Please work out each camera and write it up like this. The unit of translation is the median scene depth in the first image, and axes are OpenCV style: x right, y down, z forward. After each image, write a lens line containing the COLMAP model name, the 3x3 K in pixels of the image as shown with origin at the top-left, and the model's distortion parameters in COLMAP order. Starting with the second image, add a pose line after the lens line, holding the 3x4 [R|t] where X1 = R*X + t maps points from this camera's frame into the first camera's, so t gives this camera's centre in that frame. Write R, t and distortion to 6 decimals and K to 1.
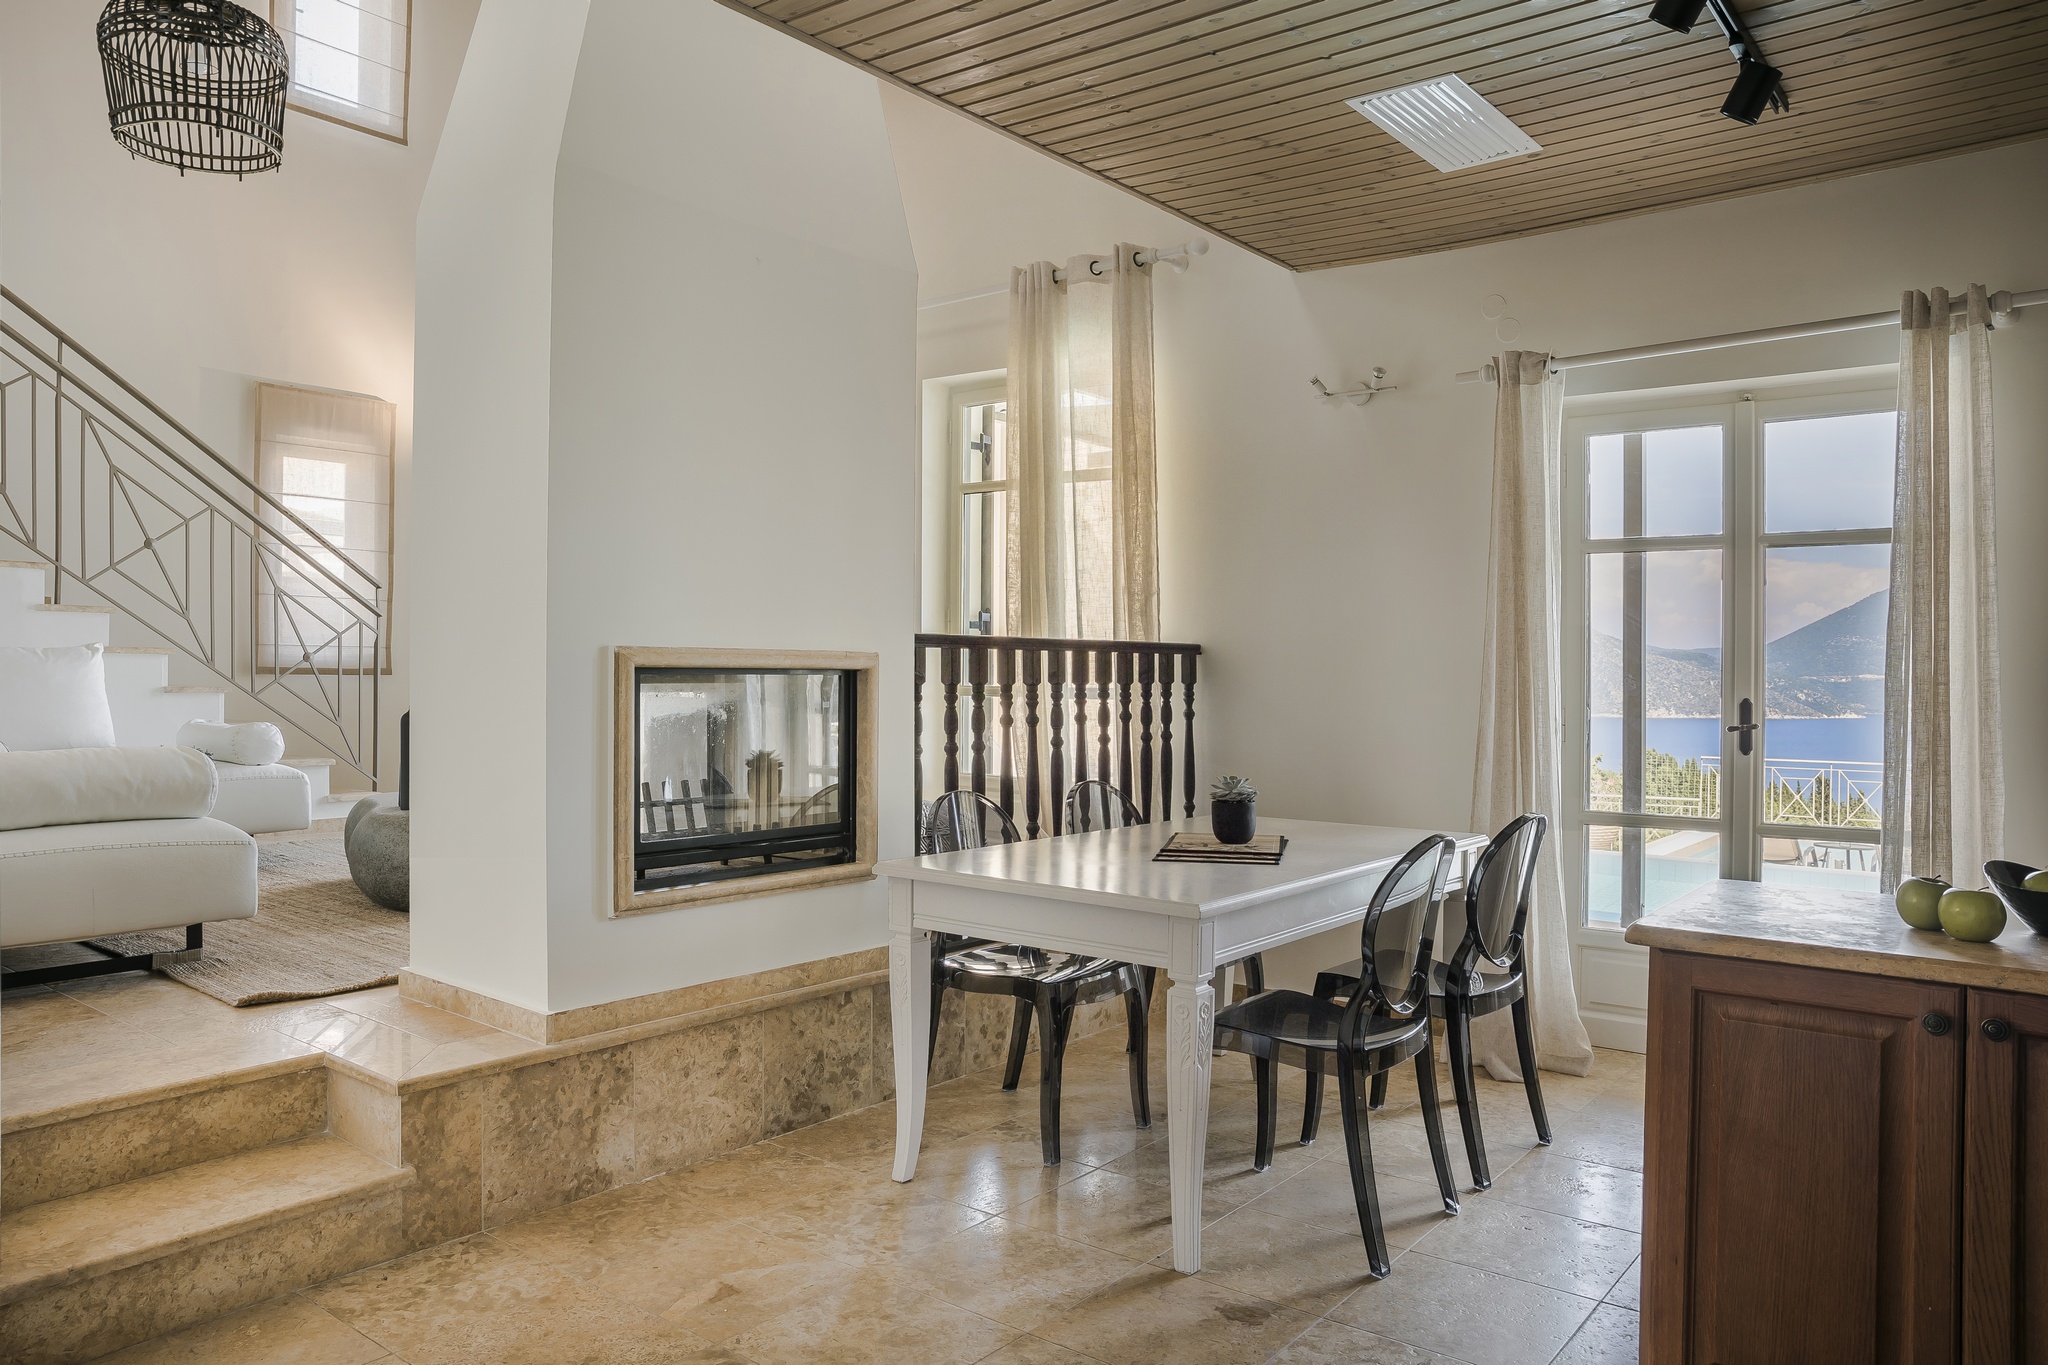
lens RADIAL K [[1525.0, 0, 1024.0], [0, 1525.0, 682.5], [0, 0, 1]] dist [-0.071741, 0.001654]
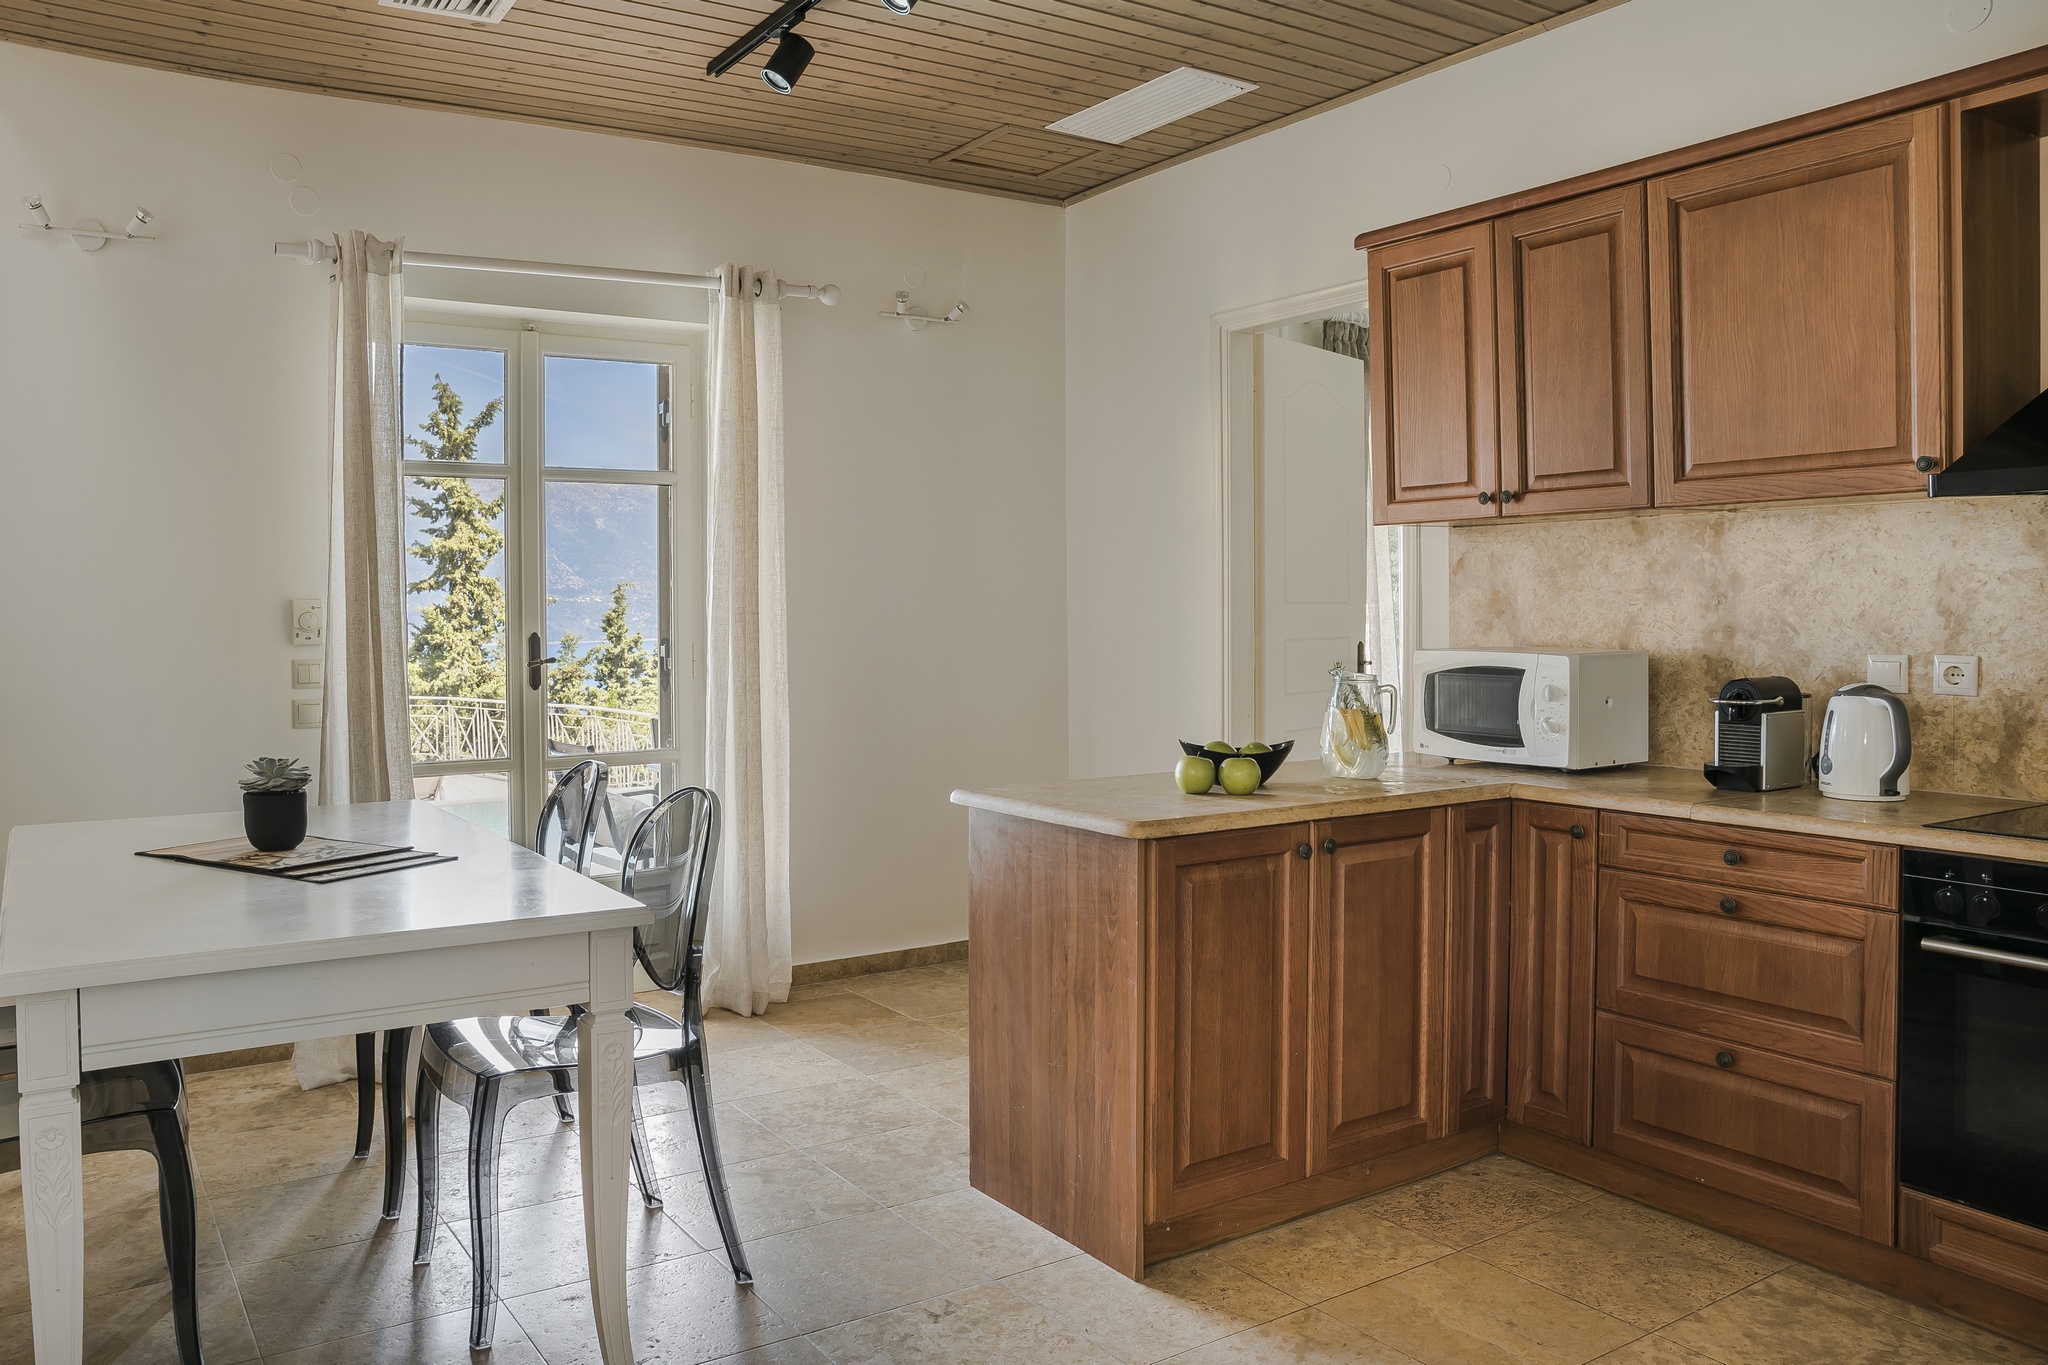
lens RADIAL K [[1525.0, 0, 1024.0], [0, 1525.0, 682.5], [0, 0, 1]] dist [-0.071741, 0.001654]
pose [[0.305143, -0.052454, 0.950861, -0.375087], [0.009546, 0.998600, 0.052024, -0.005627], [-0.952259, -0.006798, 0.305217, 0.384560]]
